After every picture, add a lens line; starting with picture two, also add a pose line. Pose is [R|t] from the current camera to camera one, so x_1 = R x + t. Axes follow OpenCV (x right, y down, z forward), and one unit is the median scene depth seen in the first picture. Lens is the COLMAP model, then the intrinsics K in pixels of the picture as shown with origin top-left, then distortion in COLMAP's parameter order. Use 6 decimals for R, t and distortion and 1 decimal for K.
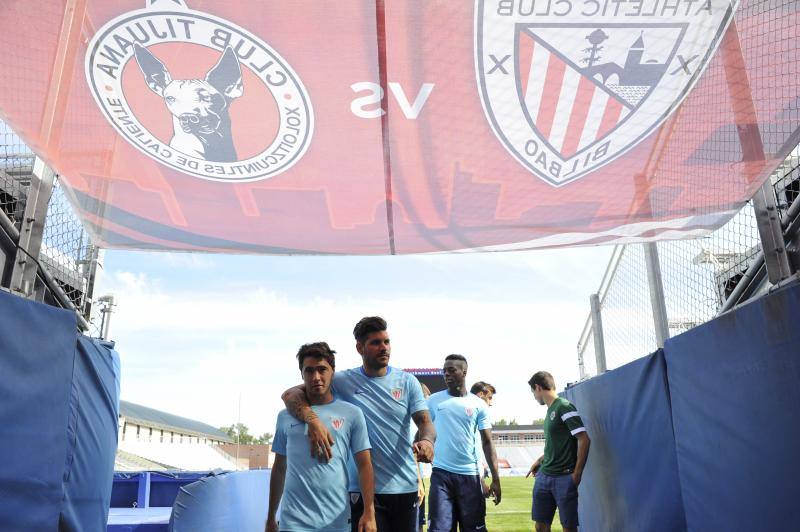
lens RADIAL K [[637.1, 0, 400.0], [0, 637.1, 266.0], [0, 0, 1]] dist [-0.108342, 0.113037]
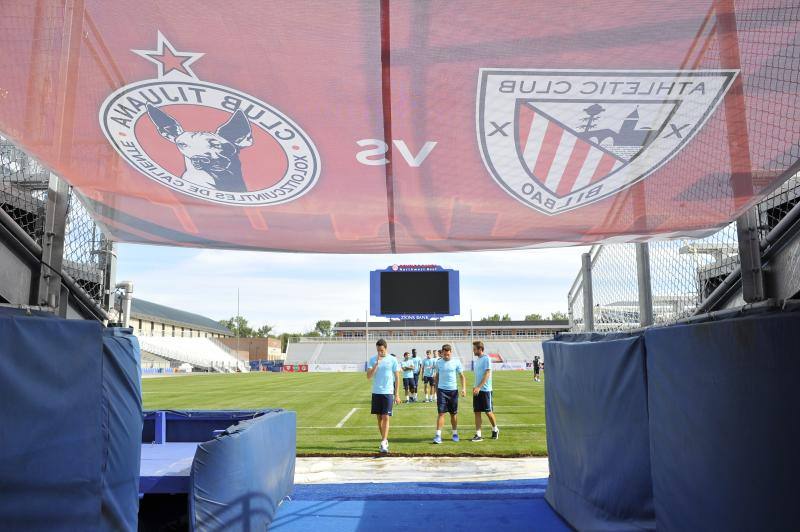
lens RADIAL K [[637.1, 0, 400.0], [0, 637.1, 266.0], [0, 0, 1]] dist [-0.108342, 0.113037]
pose [[0.999956, 0.006801, 0.006495, -0.010579], [-0.007781, 0.986223, 0.165238, -0.229960], [-0.005282, -0.165281, 0.986232, -0.058955]]
